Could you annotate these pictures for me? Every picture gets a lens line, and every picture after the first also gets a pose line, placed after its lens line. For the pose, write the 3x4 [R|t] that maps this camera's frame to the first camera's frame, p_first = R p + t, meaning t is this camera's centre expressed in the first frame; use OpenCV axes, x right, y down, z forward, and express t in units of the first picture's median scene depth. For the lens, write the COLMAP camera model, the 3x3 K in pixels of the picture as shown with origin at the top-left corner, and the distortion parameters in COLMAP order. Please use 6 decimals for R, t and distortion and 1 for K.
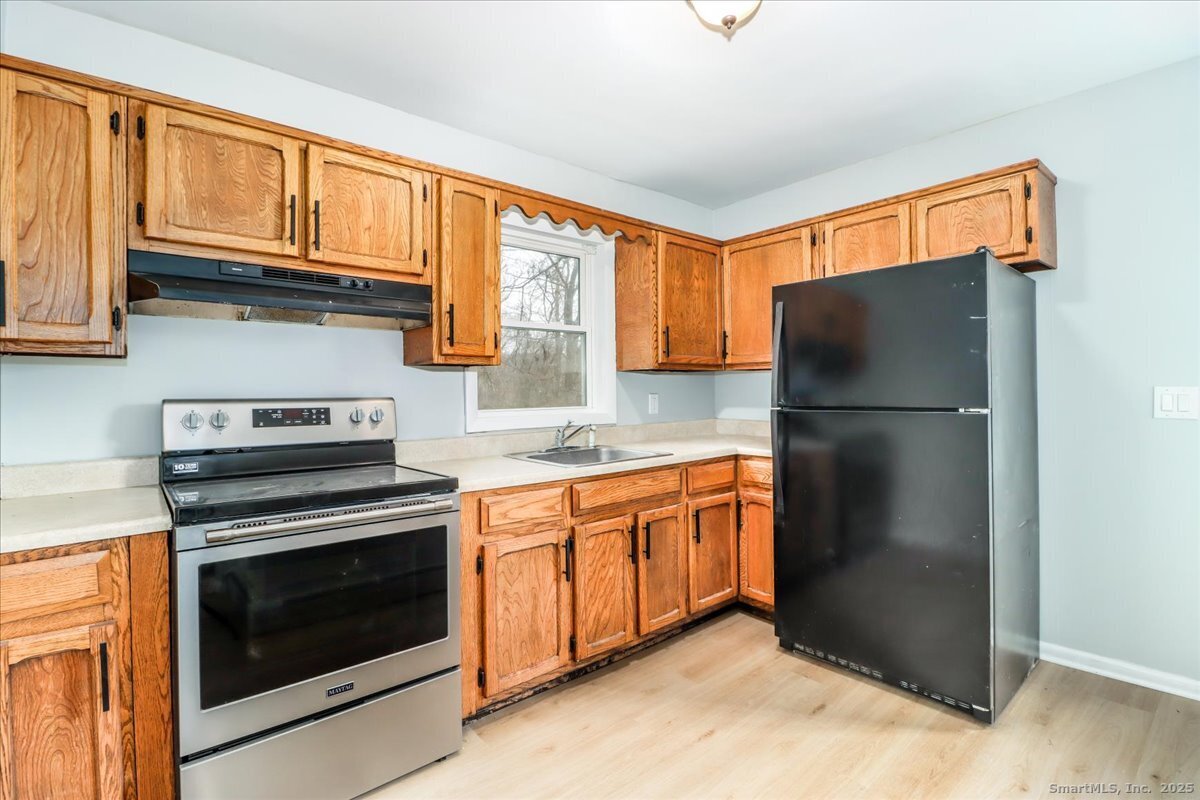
lens RADIAL K [[557.4, 0, 602.8], [0, 557.4, 391.7], [0, 0, 1]] dist [-0.011887, -0.006295]
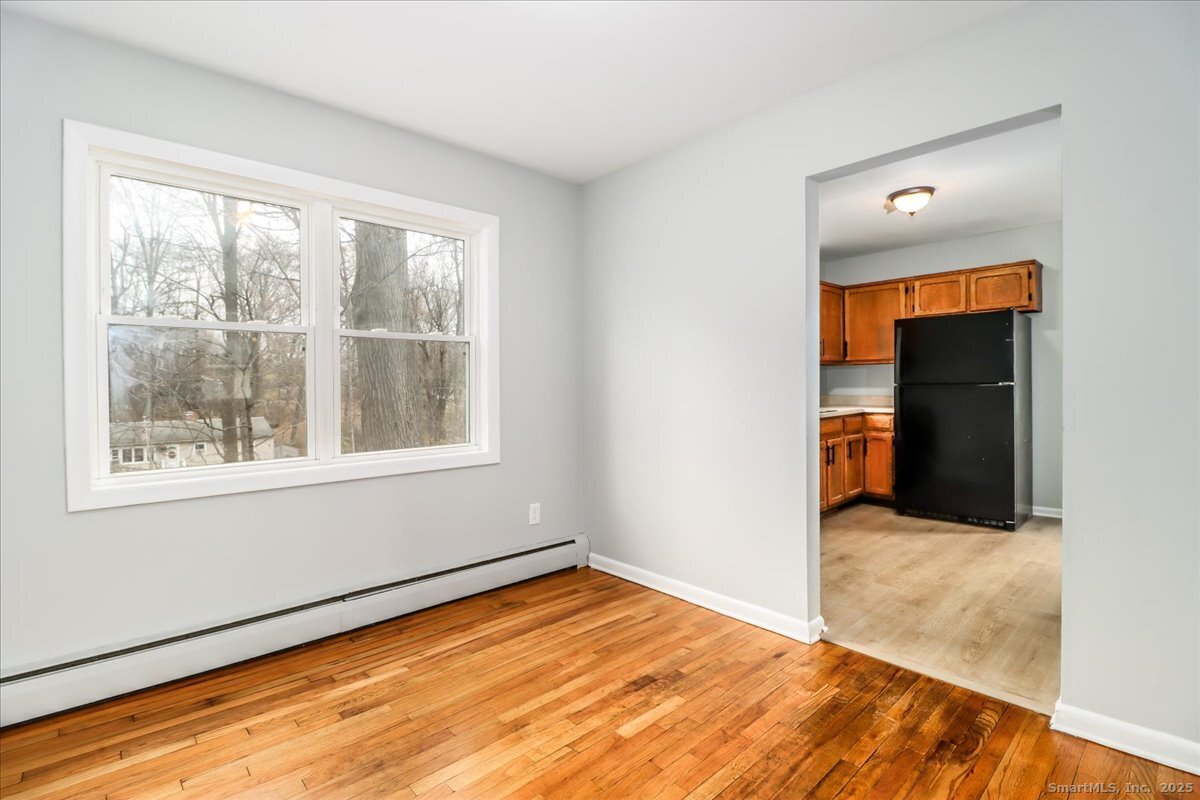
lens RADIAL K [[557.4, 0, 602.3], [0, 557.4, 392.2], [0, 0, 1]] dist [-0.011887, -0.006295]
pose [[0.999086, -0.000509, 0.042733, -0.800572], [0.000091, 0.999952, 0.009775, 0.038609], [-0.042736, -0.009762, 0.999039, -0.869321]]
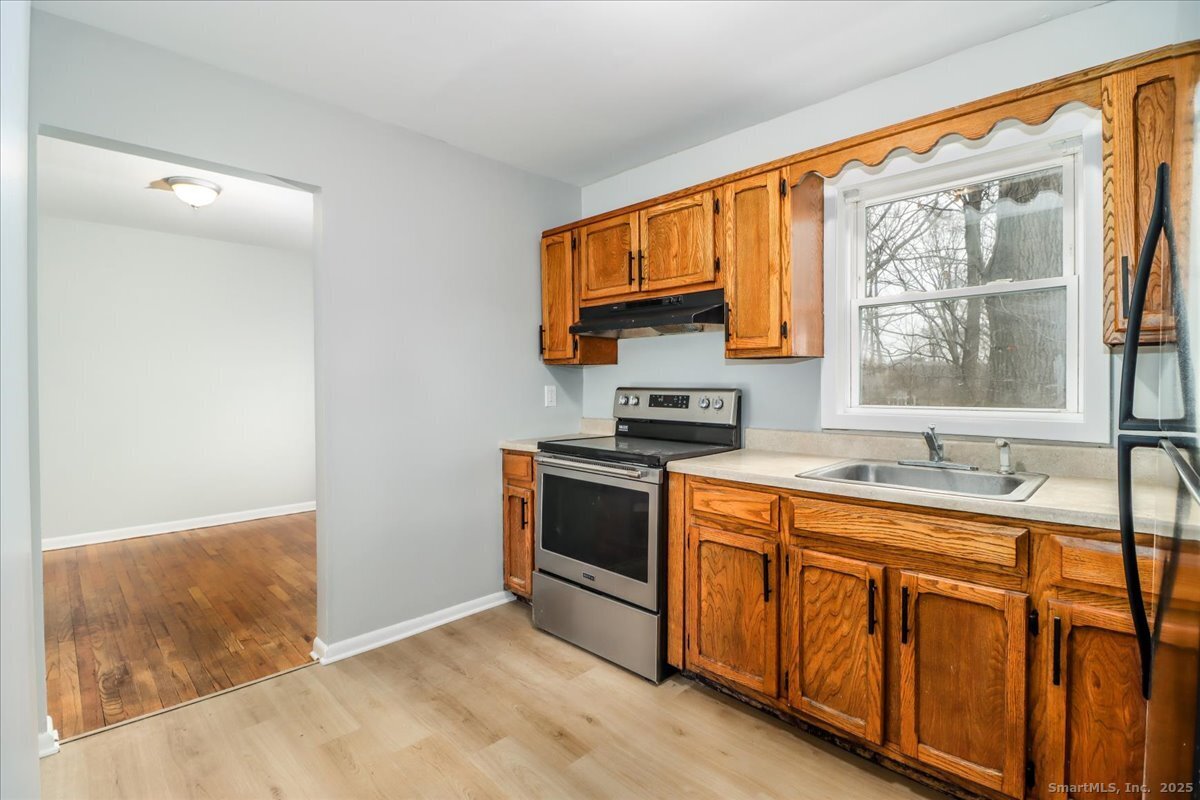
lens RADIAL K [[557.4, 0, 603.5], [0, 557.4, 393.5], [0, 0, 1]] dist [-0.011887, -0.006295]
pose [[0.079814, 0.025817, -0.996475, 0.730216], [0.000682, 0.999663, 0.025954, -0.009467], [0.996810, -0.002751, 0.079770, 0.630412]]
